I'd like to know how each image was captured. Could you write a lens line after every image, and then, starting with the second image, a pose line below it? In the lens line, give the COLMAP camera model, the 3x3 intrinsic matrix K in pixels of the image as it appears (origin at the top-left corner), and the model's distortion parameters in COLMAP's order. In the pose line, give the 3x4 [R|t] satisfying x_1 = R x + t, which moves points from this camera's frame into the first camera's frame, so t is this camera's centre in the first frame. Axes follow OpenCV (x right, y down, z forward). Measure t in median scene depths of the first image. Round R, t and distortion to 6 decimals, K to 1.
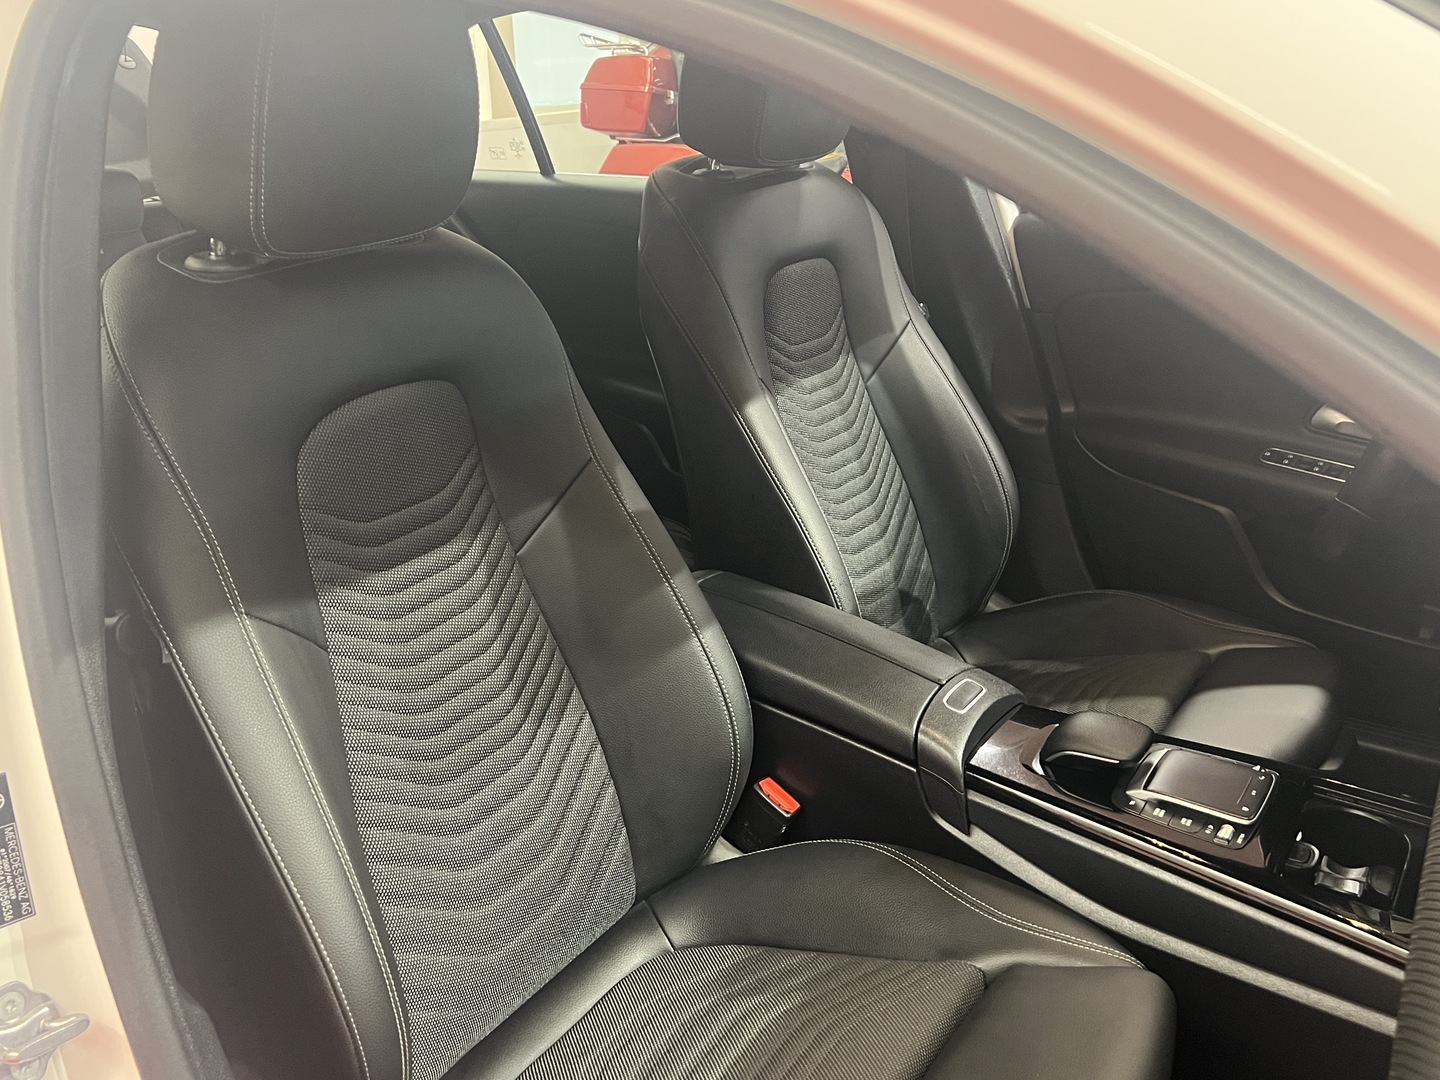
lens RADIAL K [[1360.3, 0, 720.6], [0, 1360.3, 540.4], [0, 0, 1]] dist [0.069643, 0.000000]
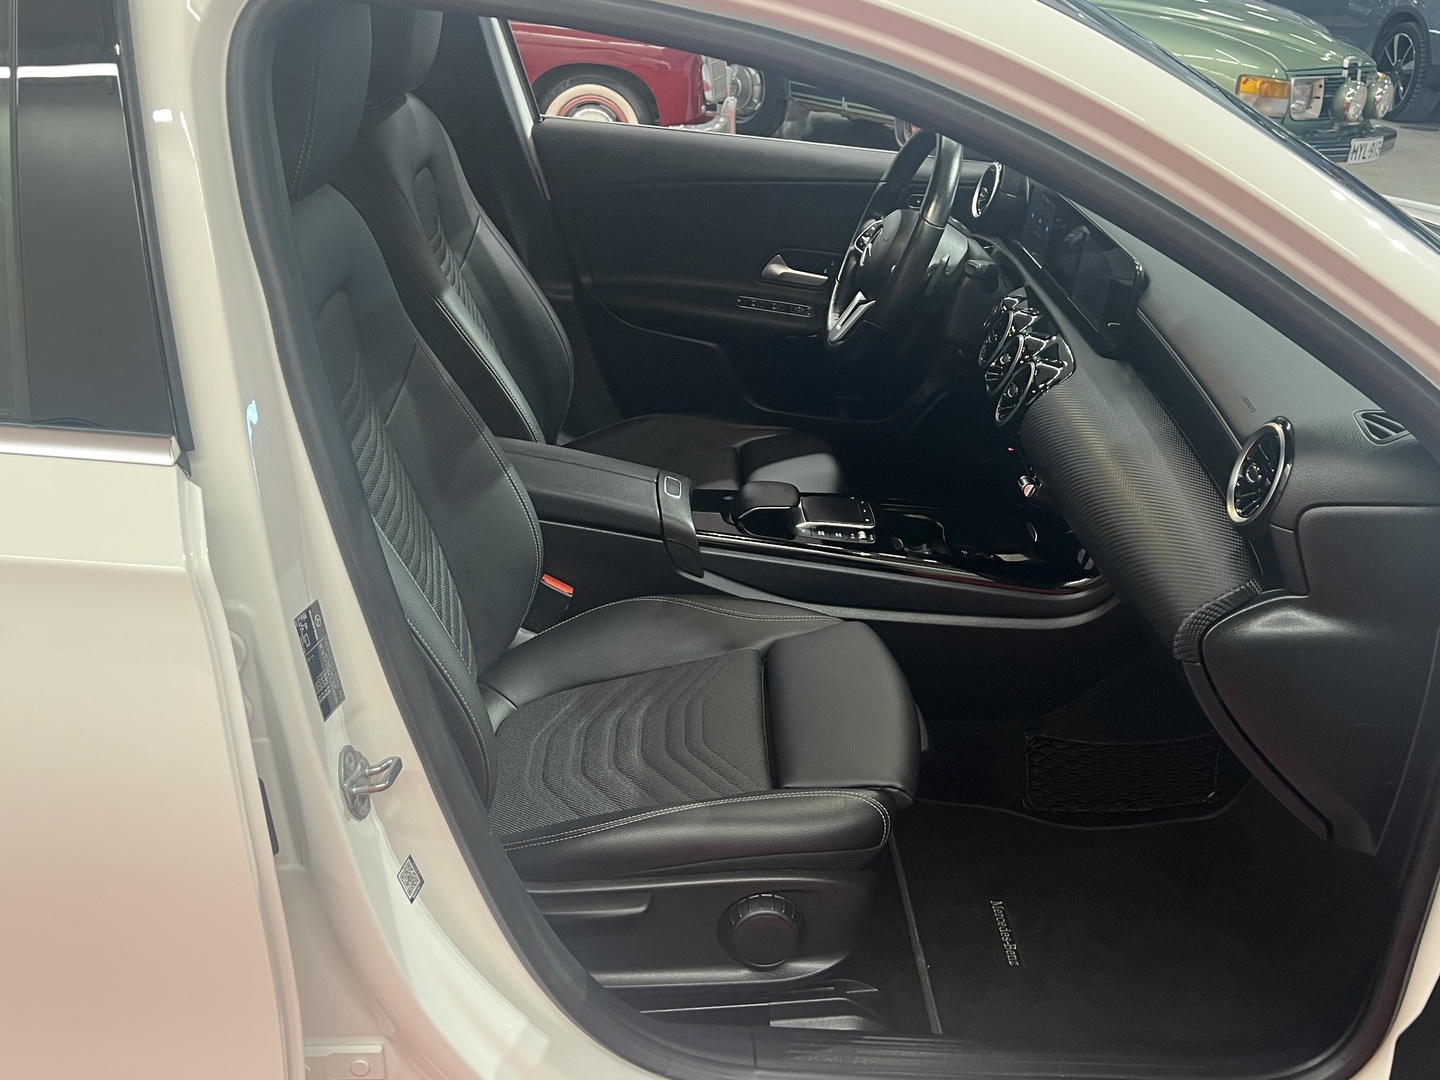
lens RADIAL K [[1360.3, 0, 719.4], [0, 1360.3, 539.4], [0, 0, 1]] dist [0.069643, 0.000000]
pose [[0.830846, -0.179562, 0.526737, -0.468403], [0.129309, 0.982900, 0.131100, -0.010764], [-0.541270, -0.040812, 0.839858, -0.190493]]
